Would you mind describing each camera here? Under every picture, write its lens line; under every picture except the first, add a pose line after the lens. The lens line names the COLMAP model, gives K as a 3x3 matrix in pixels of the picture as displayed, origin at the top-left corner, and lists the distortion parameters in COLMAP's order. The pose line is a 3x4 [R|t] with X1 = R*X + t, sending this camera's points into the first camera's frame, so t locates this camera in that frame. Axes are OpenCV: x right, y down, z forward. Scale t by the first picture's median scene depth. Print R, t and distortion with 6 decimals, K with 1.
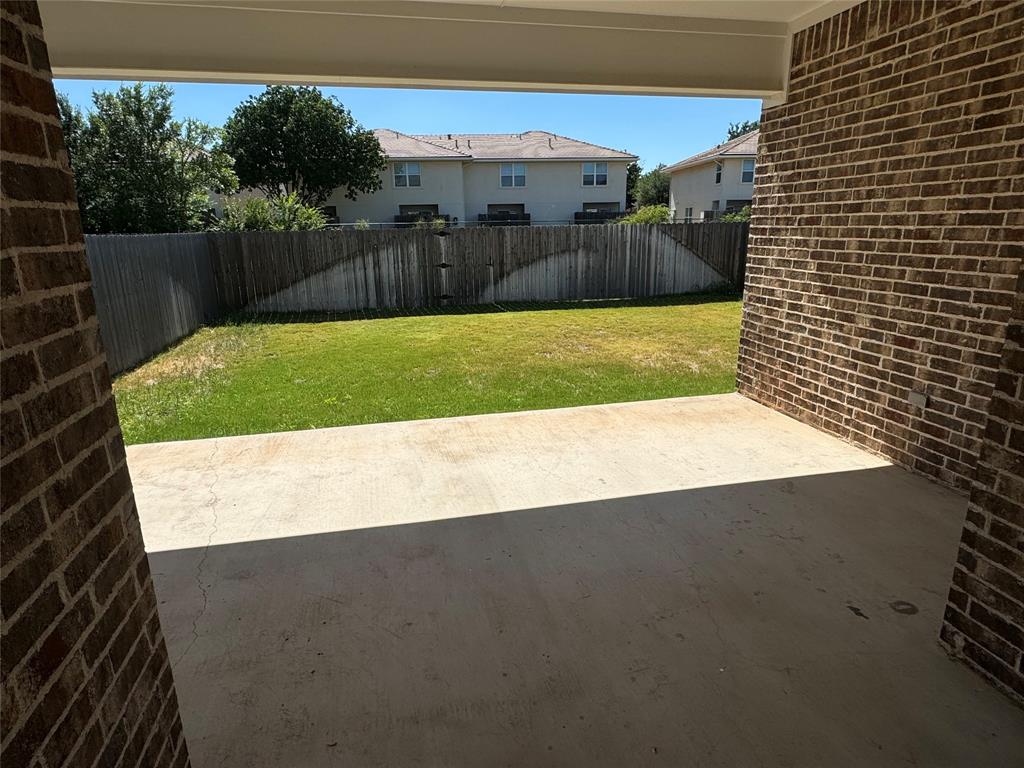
lens RADIAL K [[589.3, 0, 510.2], [0, 589.3, 384.9], [0, 0, 1]] dist [0.002049, 0.000059]
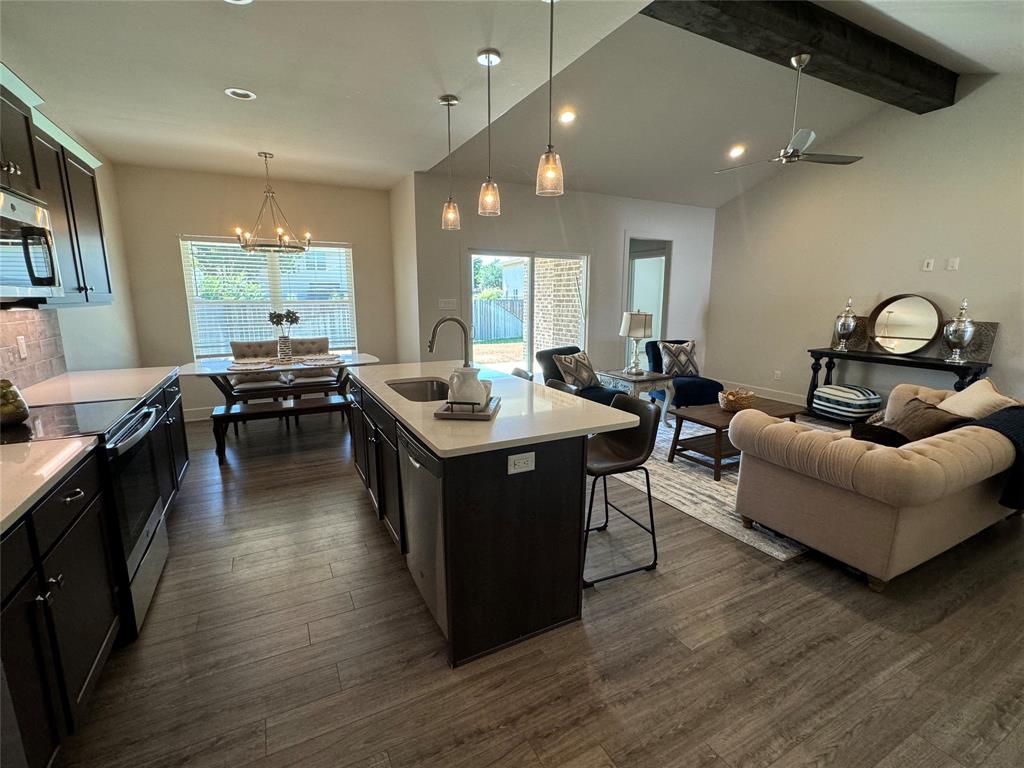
lens RADIAL K [[465.8, 0, 510.2], [0, 465.8, 384.3], [0, 0, 1]] dist [-0.002108, 0.000513]
pose [[0.964825, -0.029668, 0.261213, -0.166735], [0.051608, 0.995653, -0.077538, 0.197832], [-0.257777, 0.088291, 0.962162, -0.723757]]
